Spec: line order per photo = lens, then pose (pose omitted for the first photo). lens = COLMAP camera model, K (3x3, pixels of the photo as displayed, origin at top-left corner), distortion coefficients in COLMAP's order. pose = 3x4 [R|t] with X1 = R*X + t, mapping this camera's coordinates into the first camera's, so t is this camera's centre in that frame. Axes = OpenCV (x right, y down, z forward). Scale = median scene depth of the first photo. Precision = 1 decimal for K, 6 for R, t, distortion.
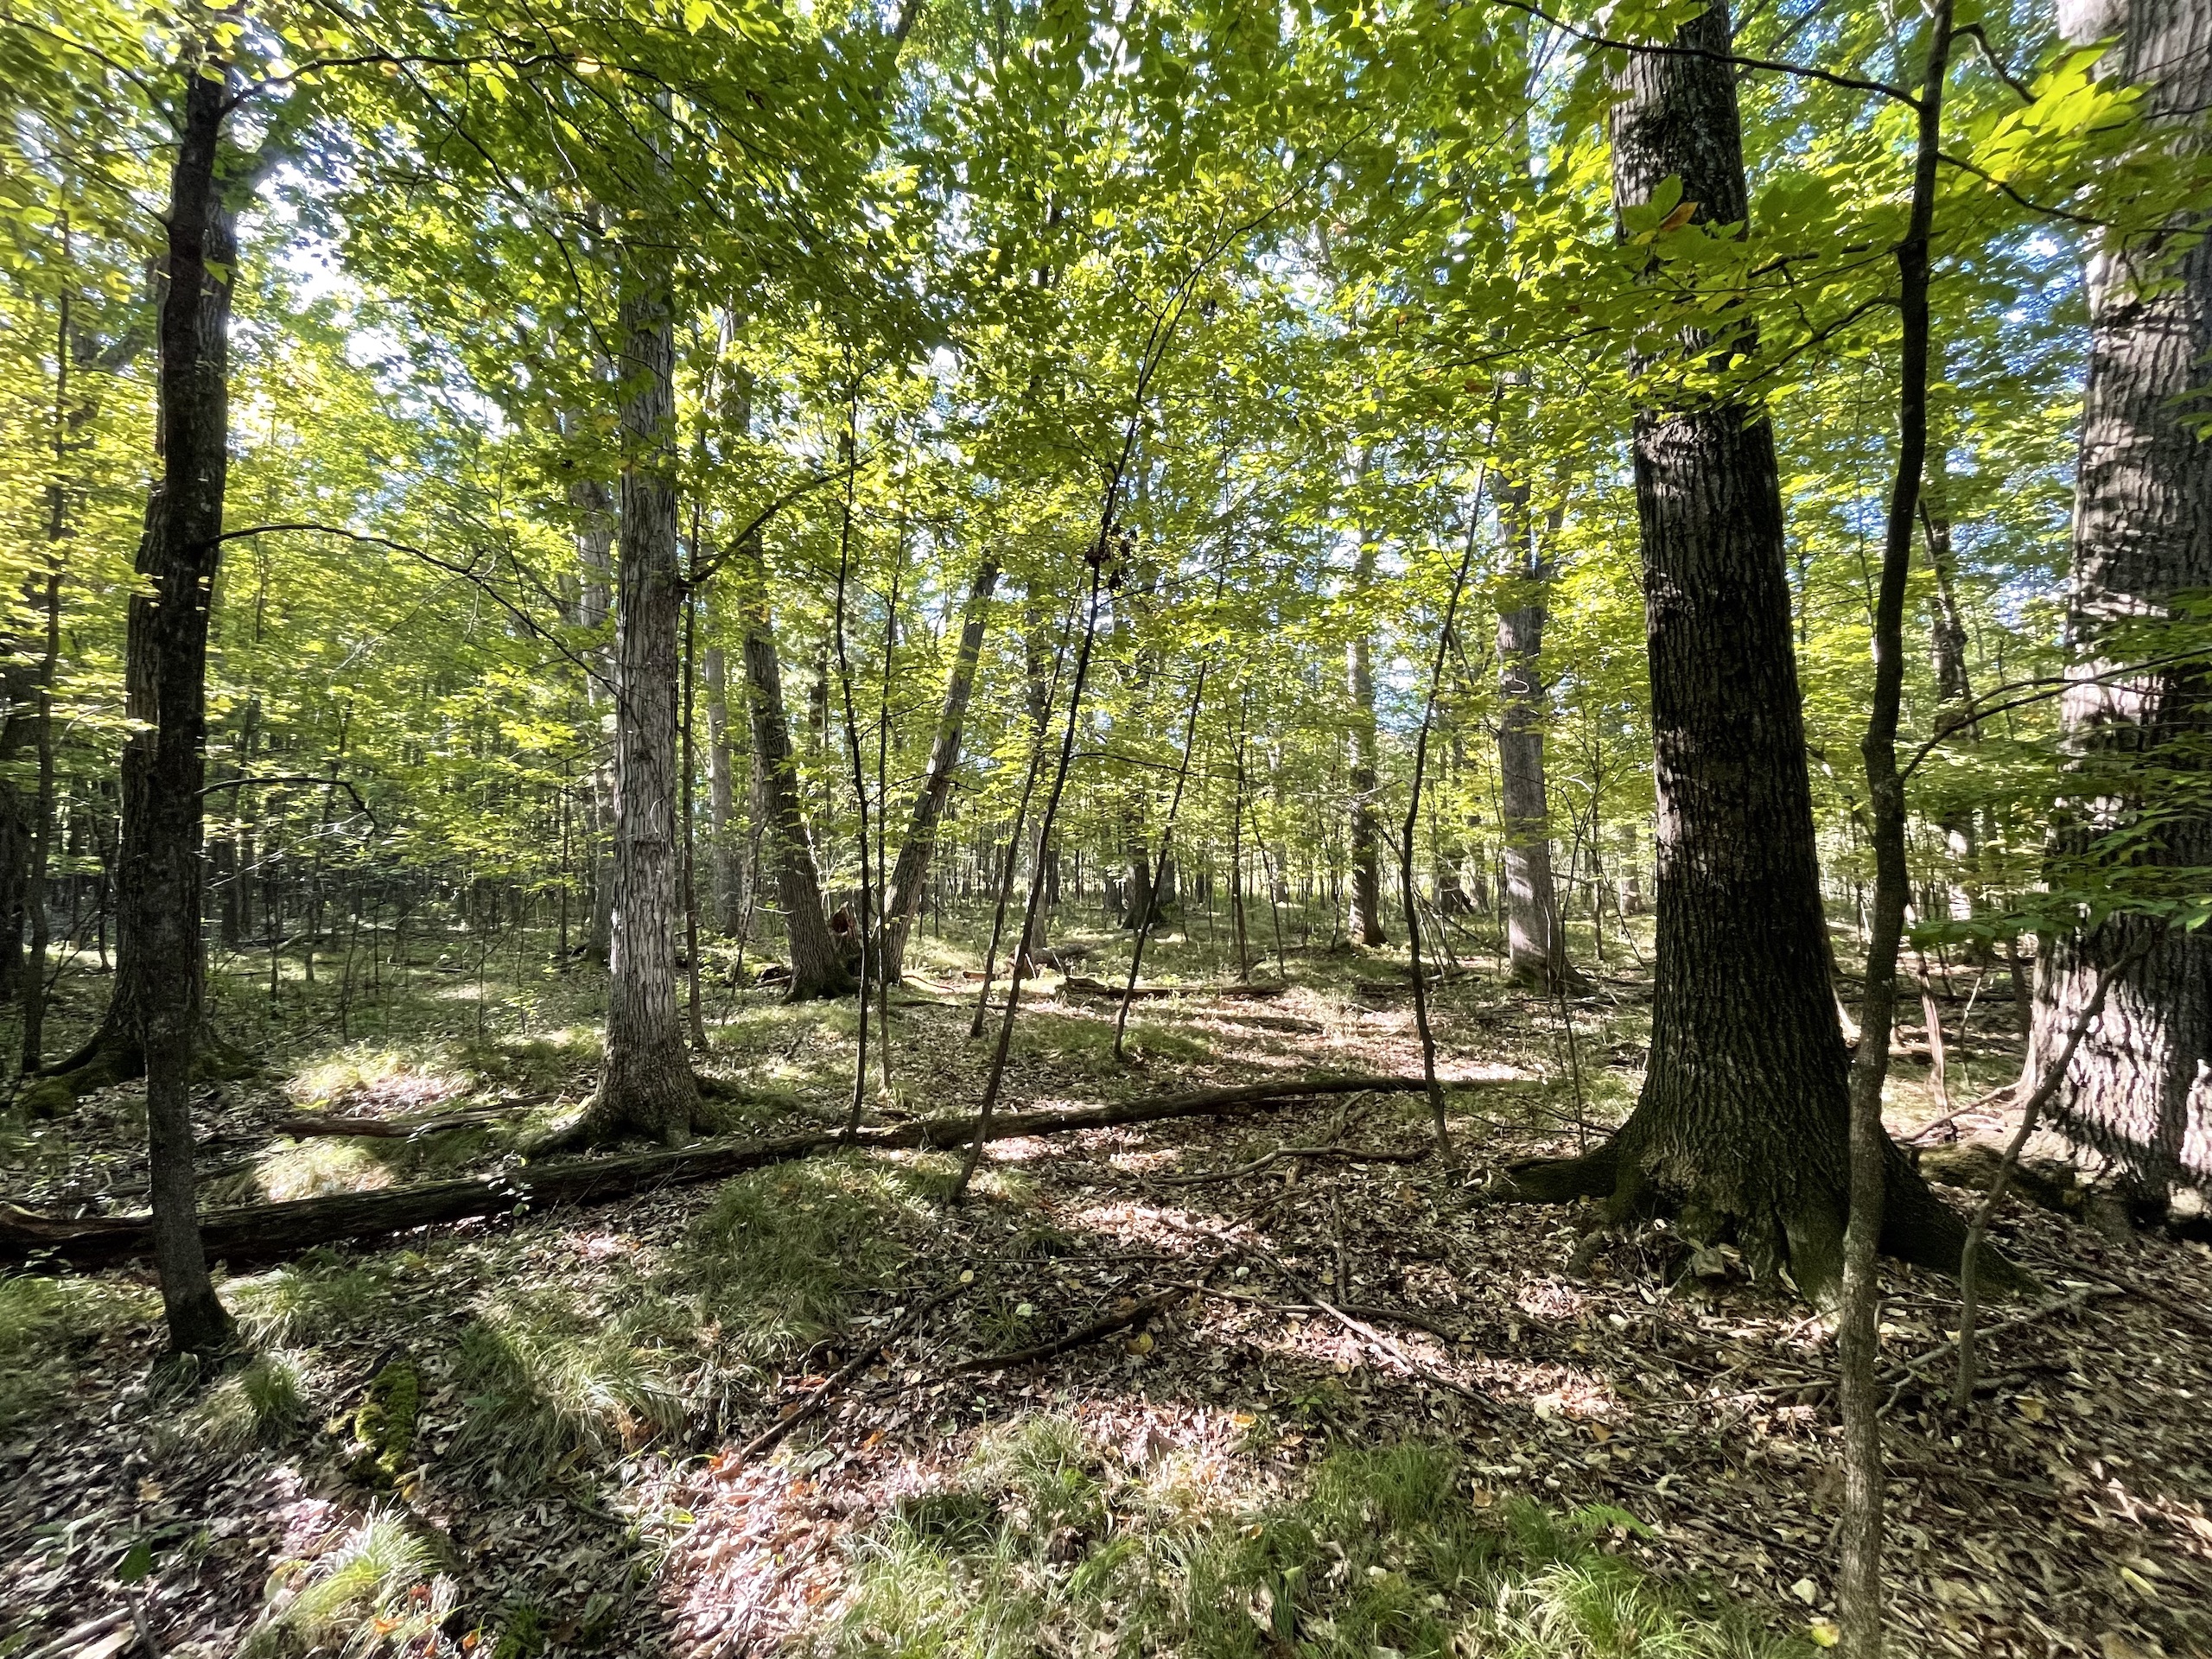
lens RADIAL K [[889.0, 0, 1104.3], [0, 889.0, 828.8], [0, 0, 1]] dist [-0.001158, -0.000329]
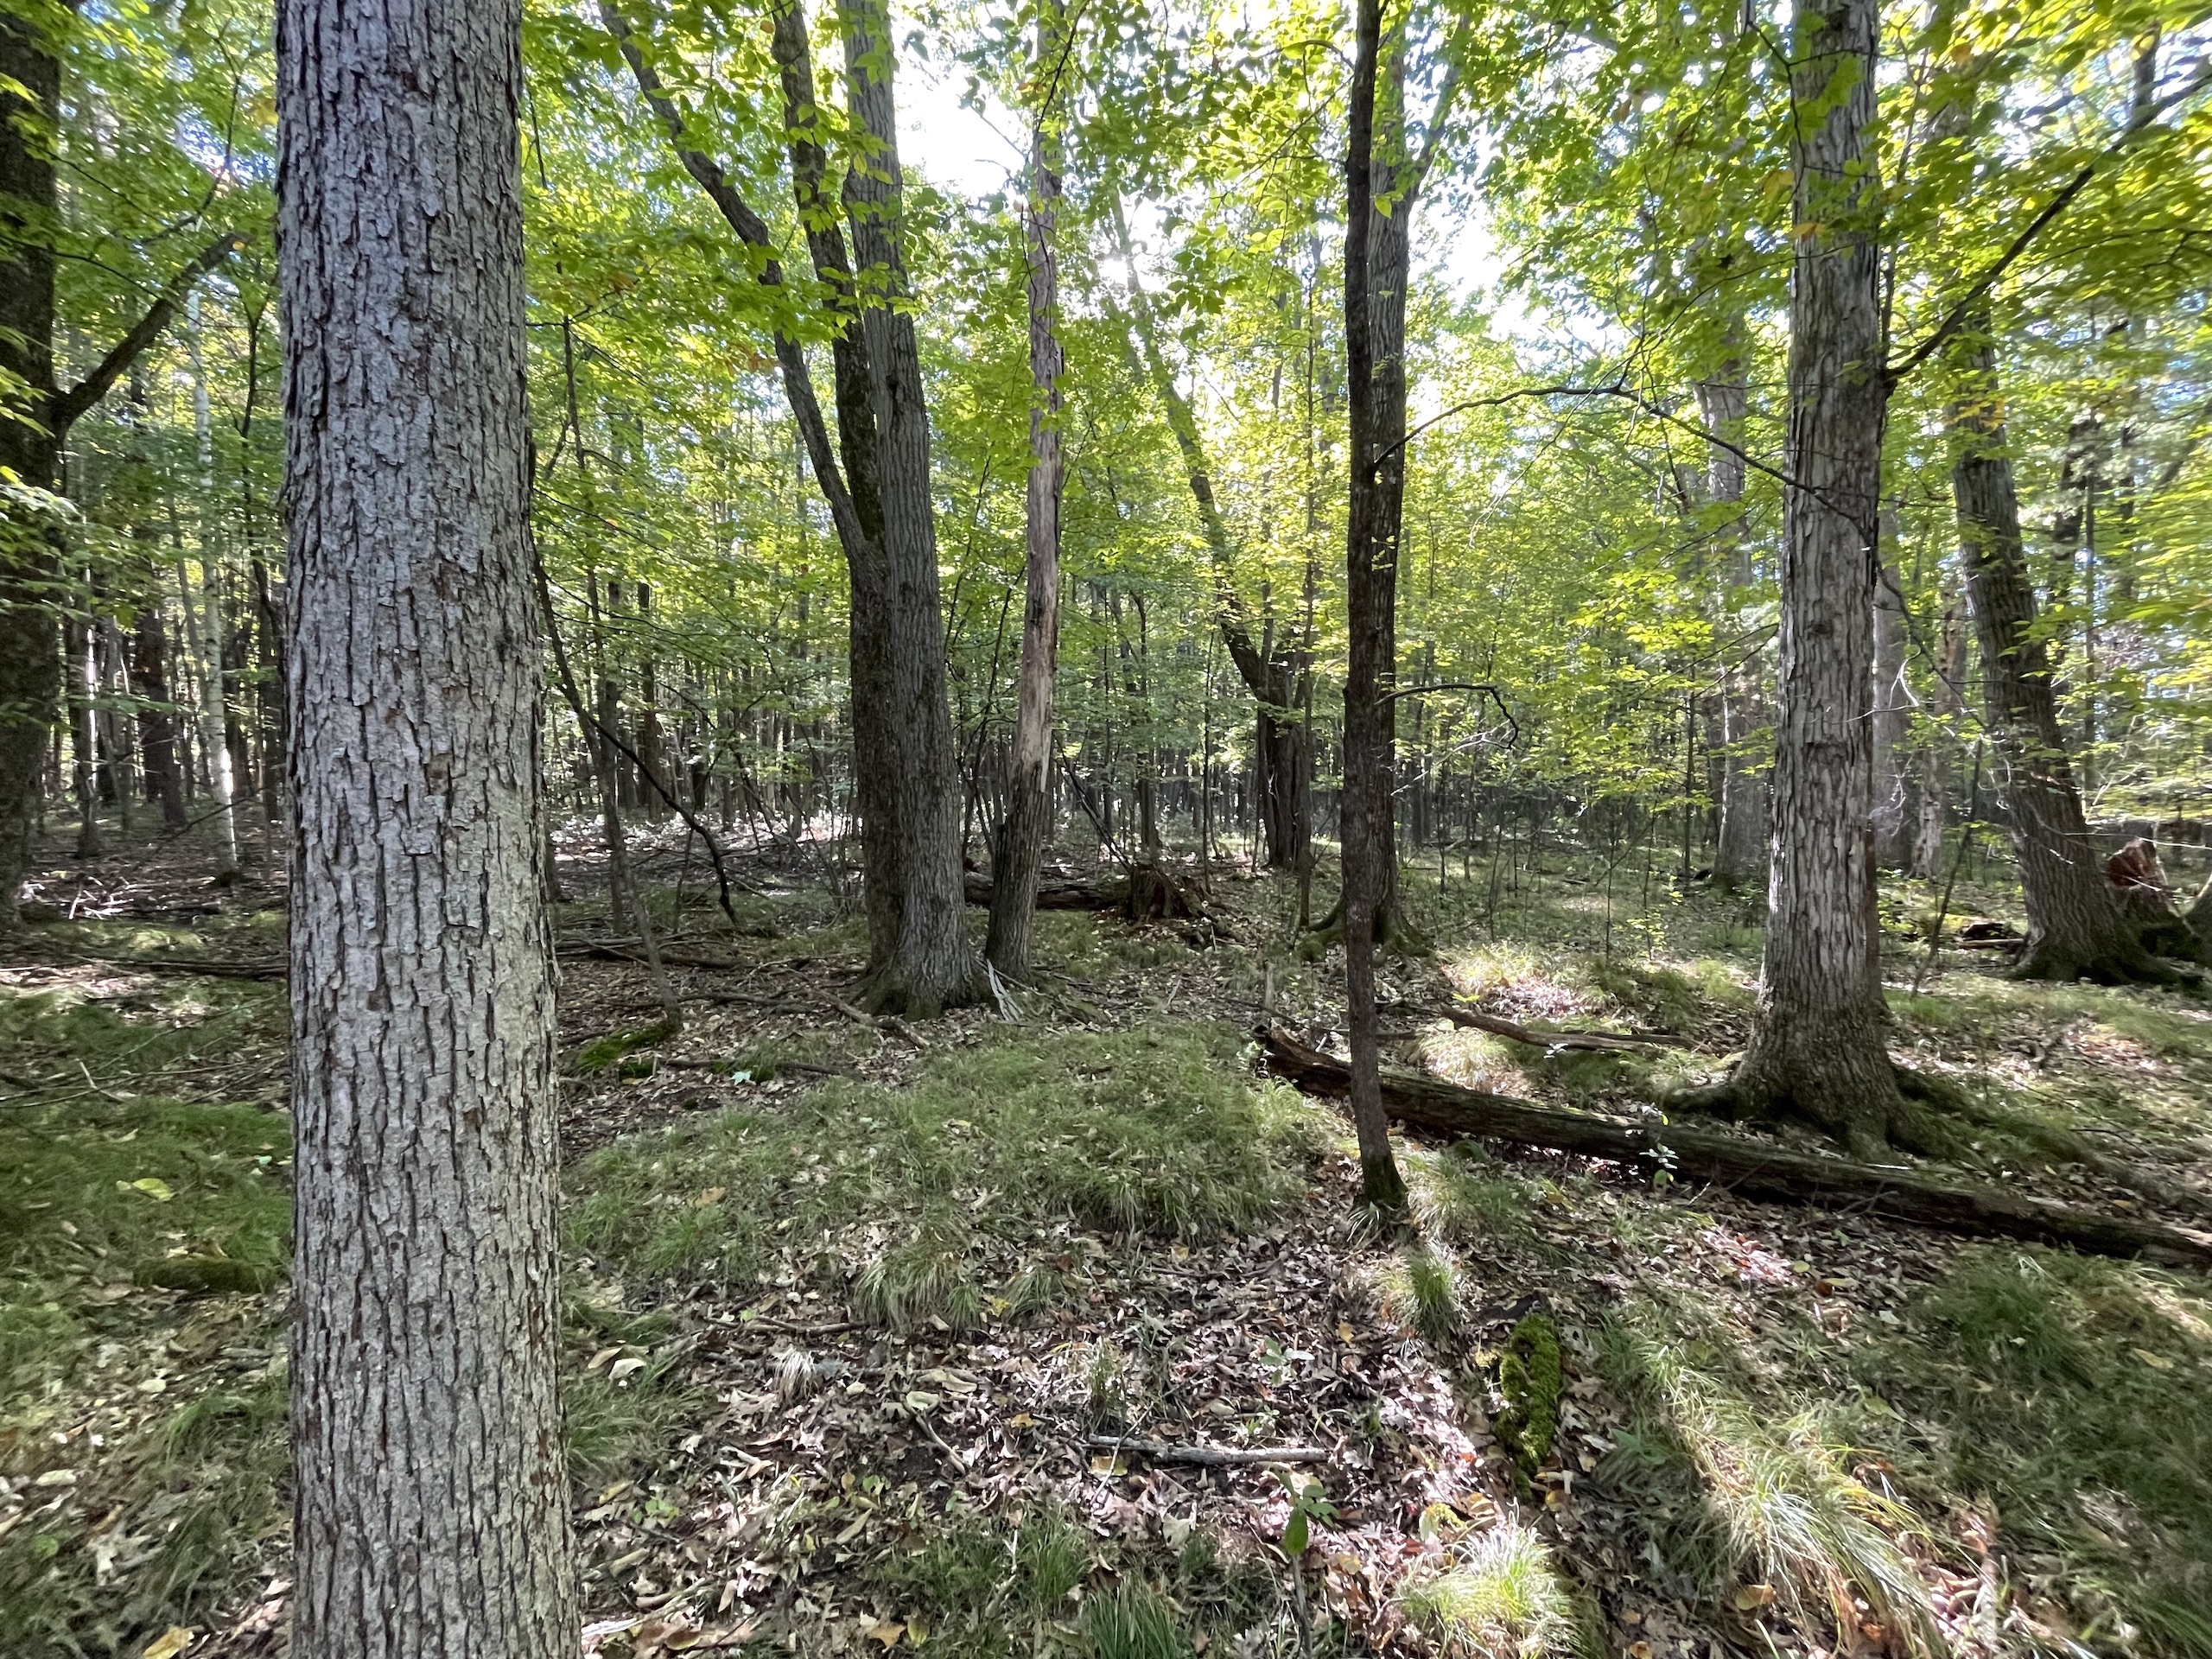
lens RADIAL K [[889.0, 0, 1104.6], [0, 889.0, 825.4], [0, 0, 1]] dist [-0.001158, -0.000329]
pose [[0.438115, 0.043905, -0.897846, -0.097087], [0.033032, 0.997346, 0.064889, 0.014334], [0.898312, -0.058086, 0.435502, 0.115506]]
